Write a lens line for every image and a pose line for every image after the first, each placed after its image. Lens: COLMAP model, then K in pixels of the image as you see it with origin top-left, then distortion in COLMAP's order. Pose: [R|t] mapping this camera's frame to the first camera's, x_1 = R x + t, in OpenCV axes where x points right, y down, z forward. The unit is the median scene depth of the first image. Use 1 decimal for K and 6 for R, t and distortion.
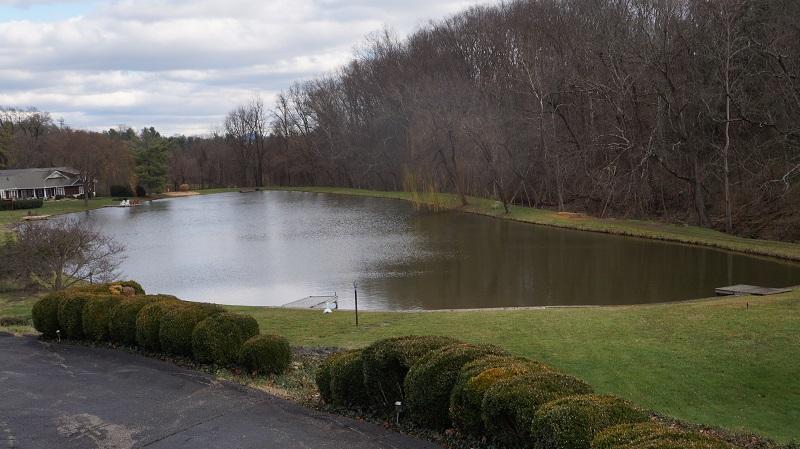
lens RADIAL K [[1005.8, 0, 400.4], [0, 1005.8, 224.9], [0, 0, 1]] dist [-0.005037, 0.000000]
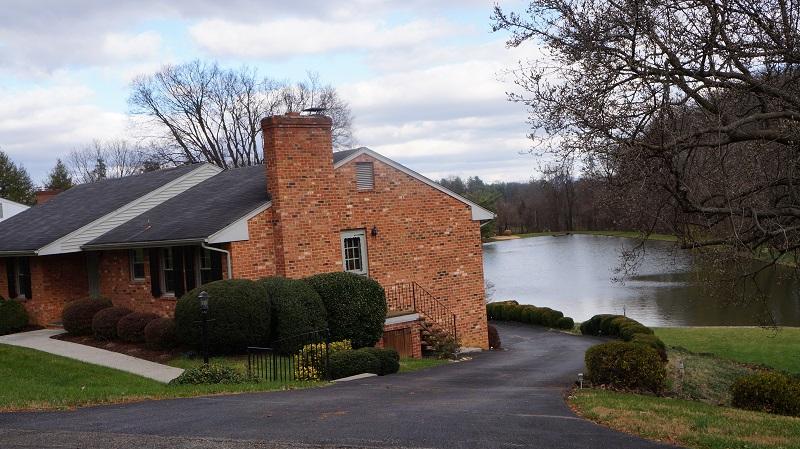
lens RADIAL K [[933.0, 0, 400.6], [0, 933.0, 224.6], [0, 0, 1]] dist [-0.010536, 0.000000]
pose [[0.949283, -0.007911, -0.314324, 0.015590], [-0.004067, 0.999291, -0.037431, -0.003569], [0.314397, 0.036811, 0.948578, -0.102411]]
